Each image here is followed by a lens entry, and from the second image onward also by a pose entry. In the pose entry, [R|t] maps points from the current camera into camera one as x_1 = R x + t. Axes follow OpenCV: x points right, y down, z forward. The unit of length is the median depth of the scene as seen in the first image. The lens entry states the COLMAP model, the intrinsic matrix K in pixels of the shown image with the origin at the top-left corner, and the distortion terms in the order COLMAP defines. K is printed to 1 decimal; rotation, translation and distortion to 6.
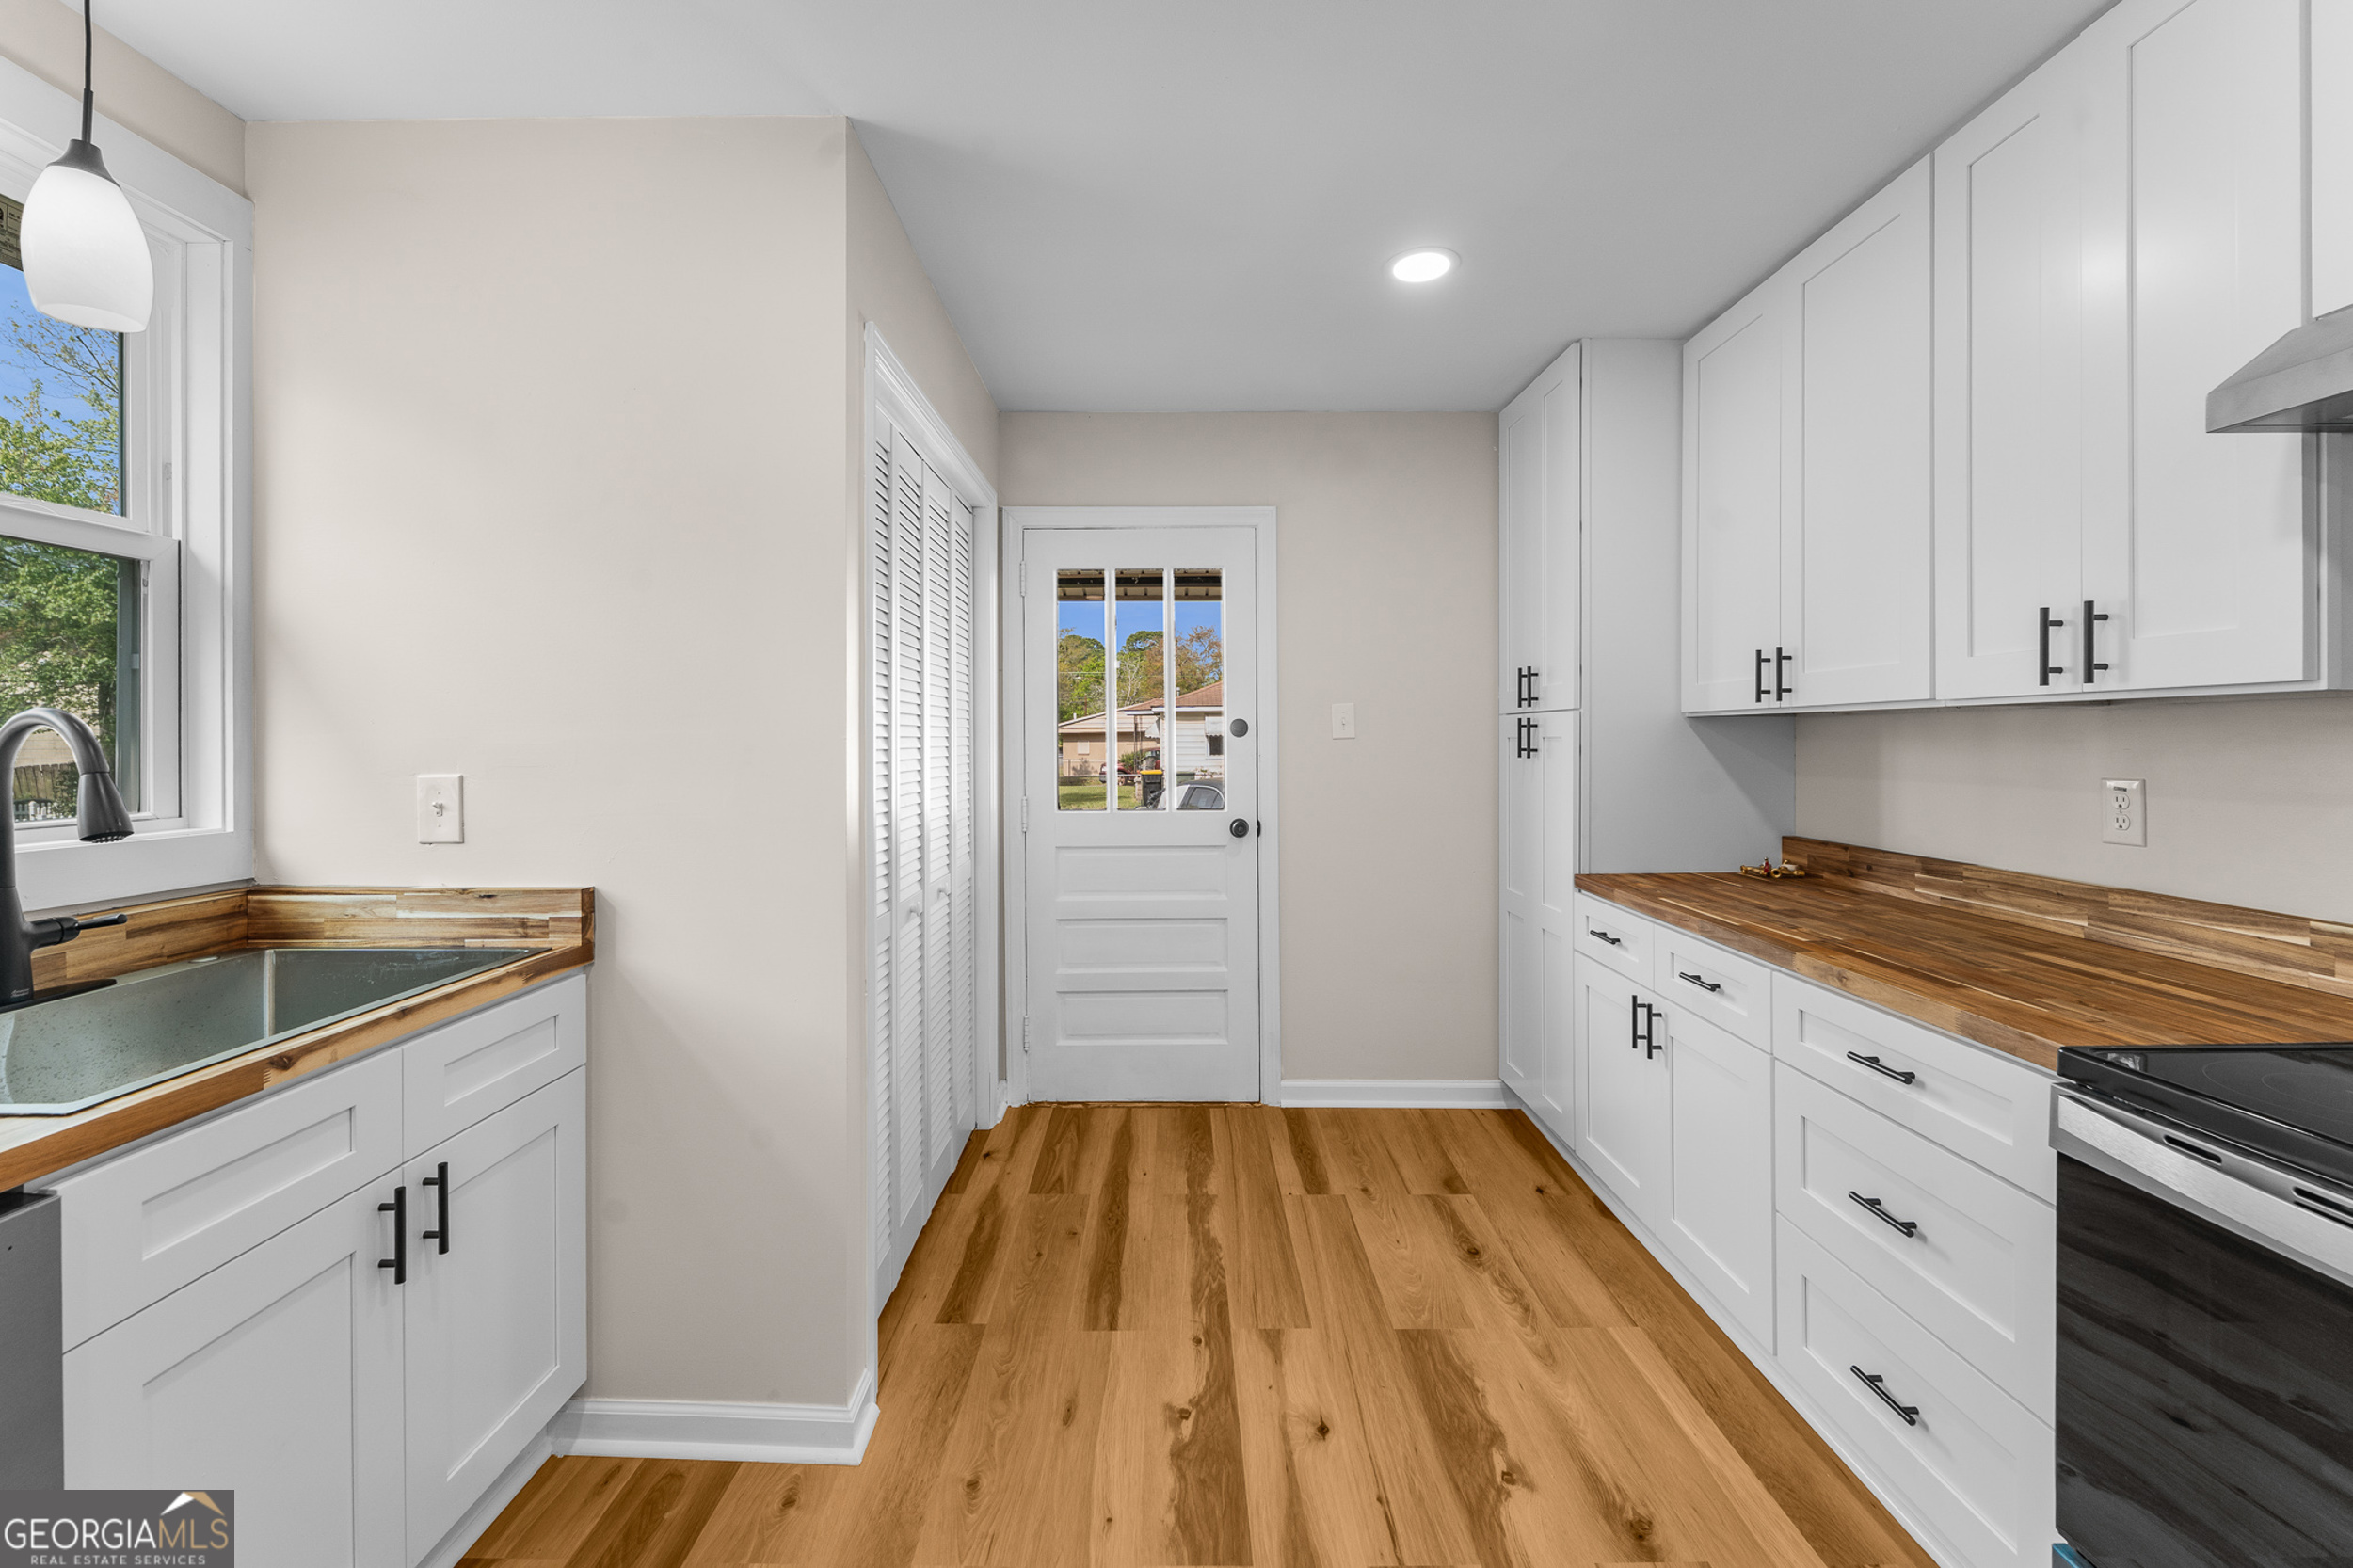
lens RADIAL K [[962.0, 0, 1179.3], [0, 962.0, 743.3], [0, 0, 1]] dist [0.005814, -0.002065]
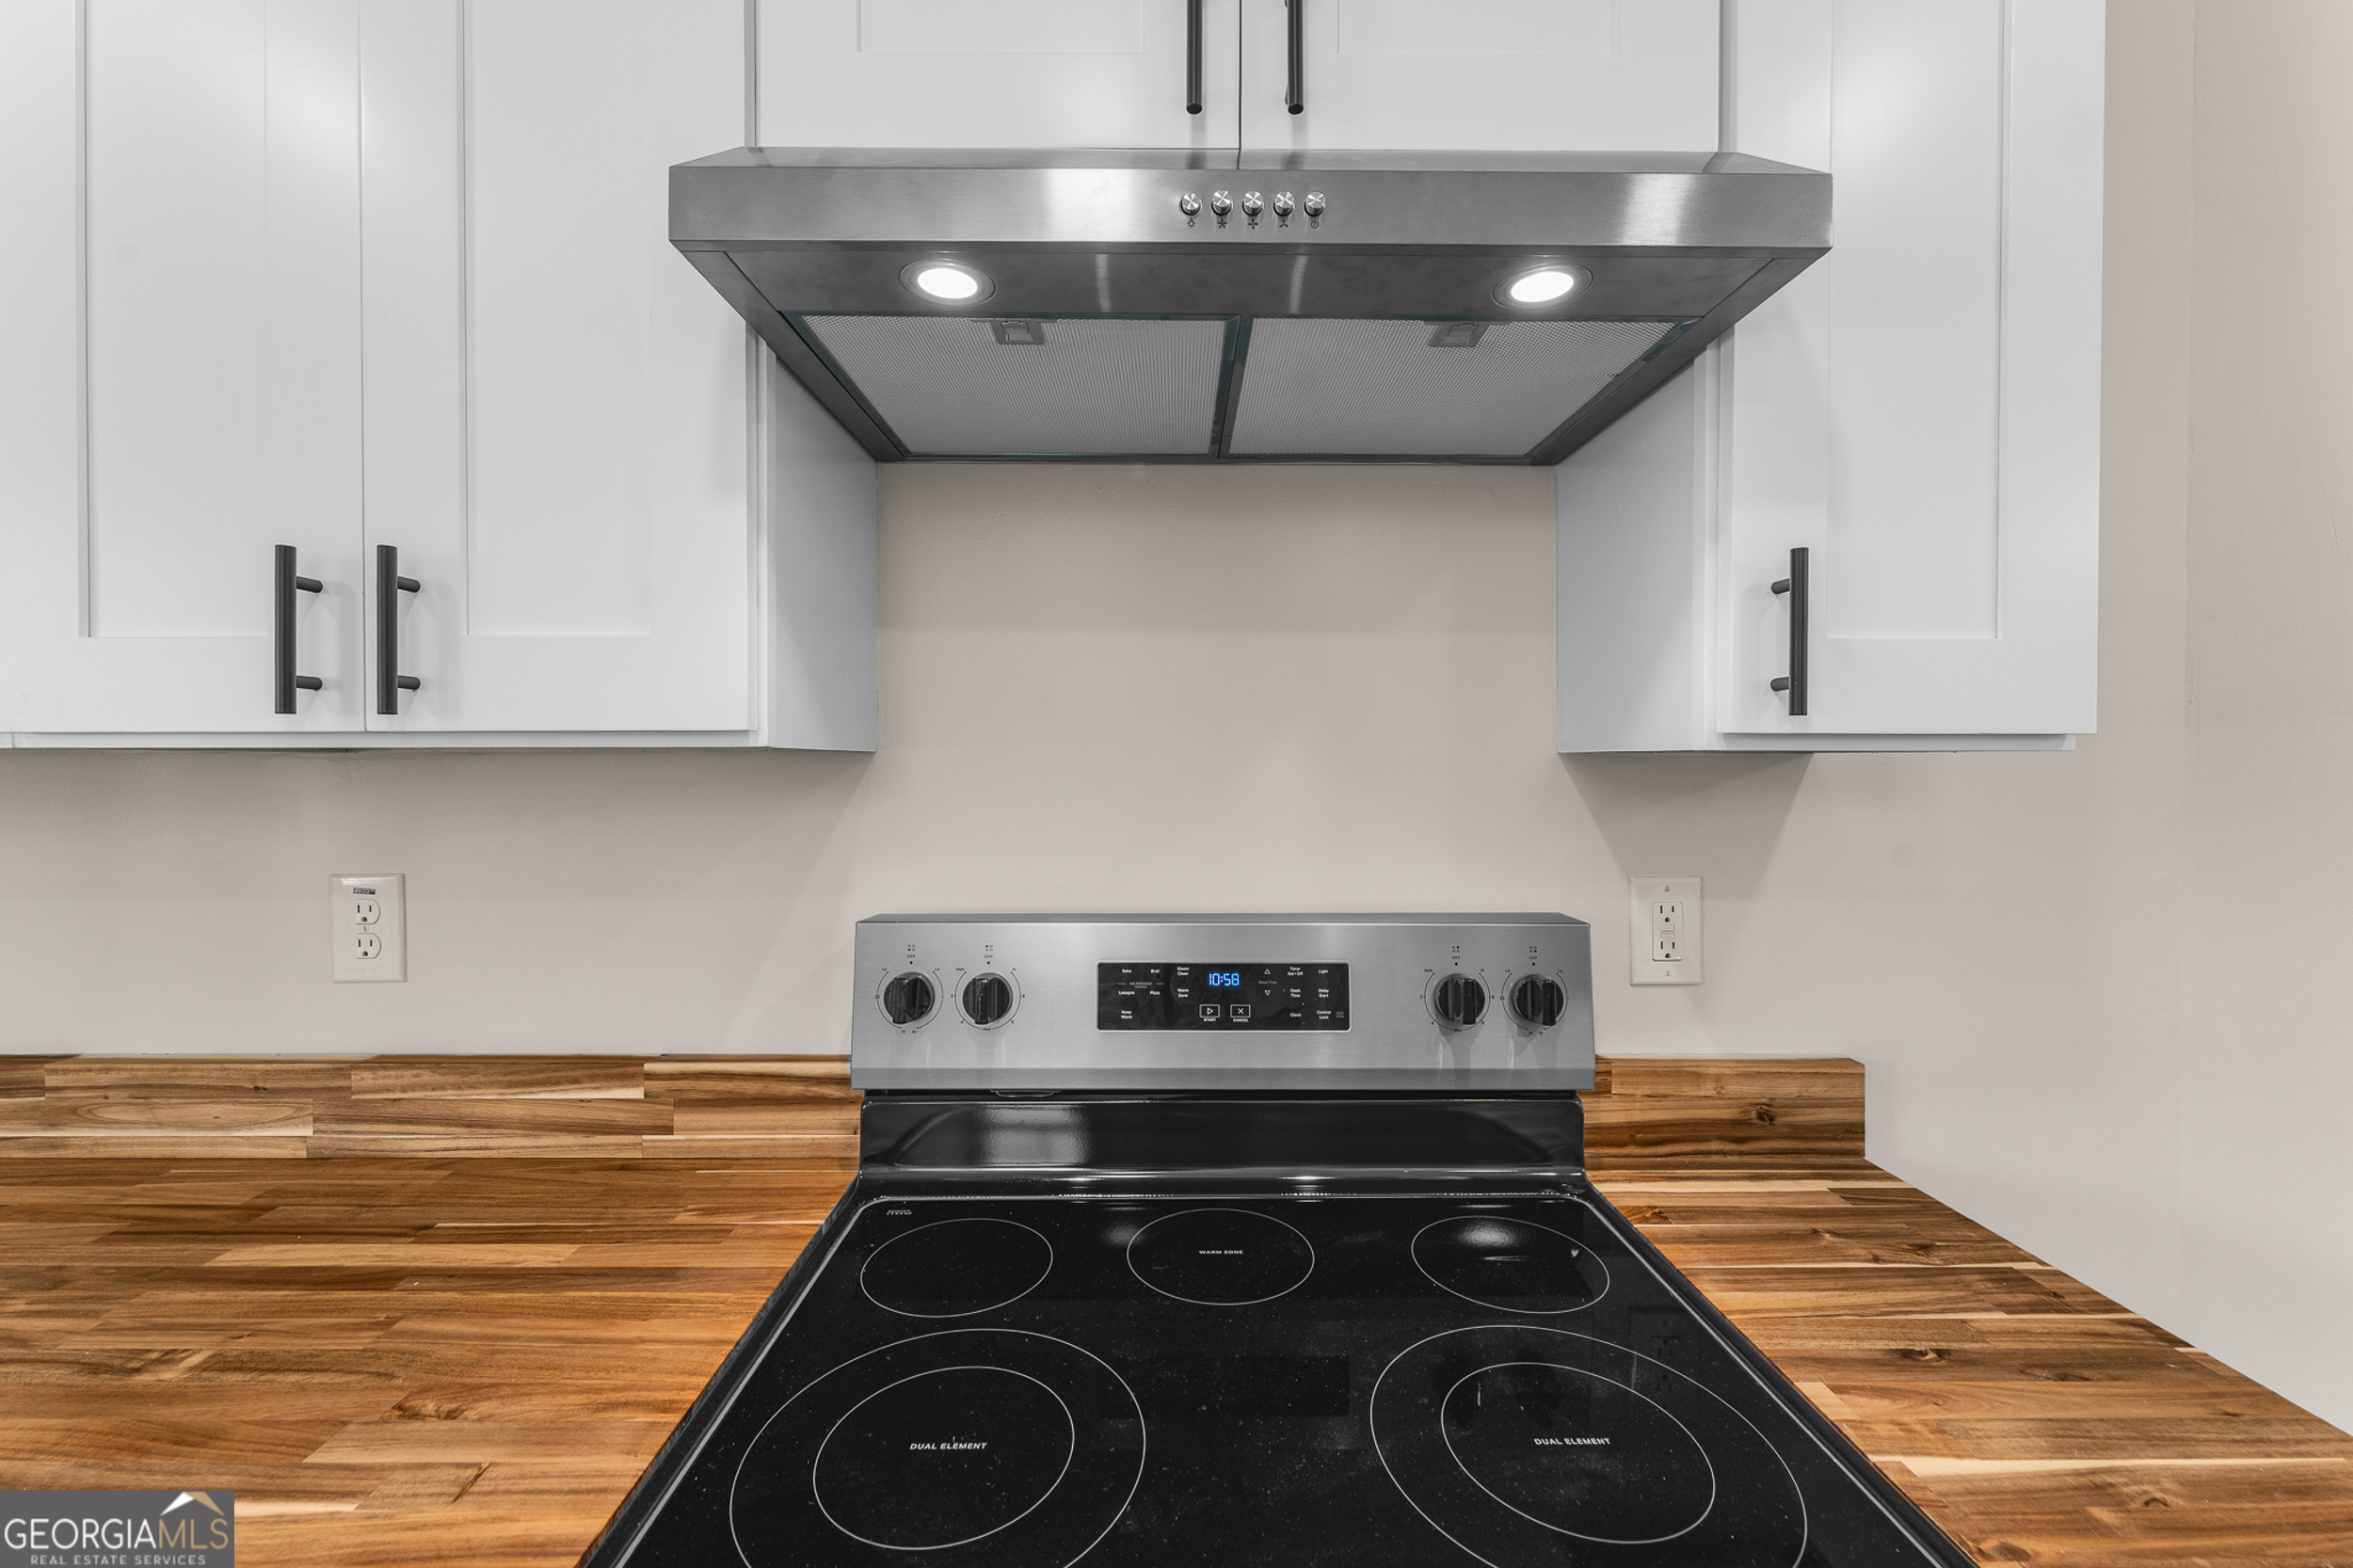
lens RADIAL K [[962.0, 0, 1178.9], [0, 962.0, 769.4], [0, 0, 1]] dist [0.005814, -0.002065]
pose [[-0.003573, -0.000964, 0.999993, 0.335936], [0.004255, 0.999990, 0.000979, -0.024924], [-0.999985, 0.004259, -0.003568, 0.447878]]
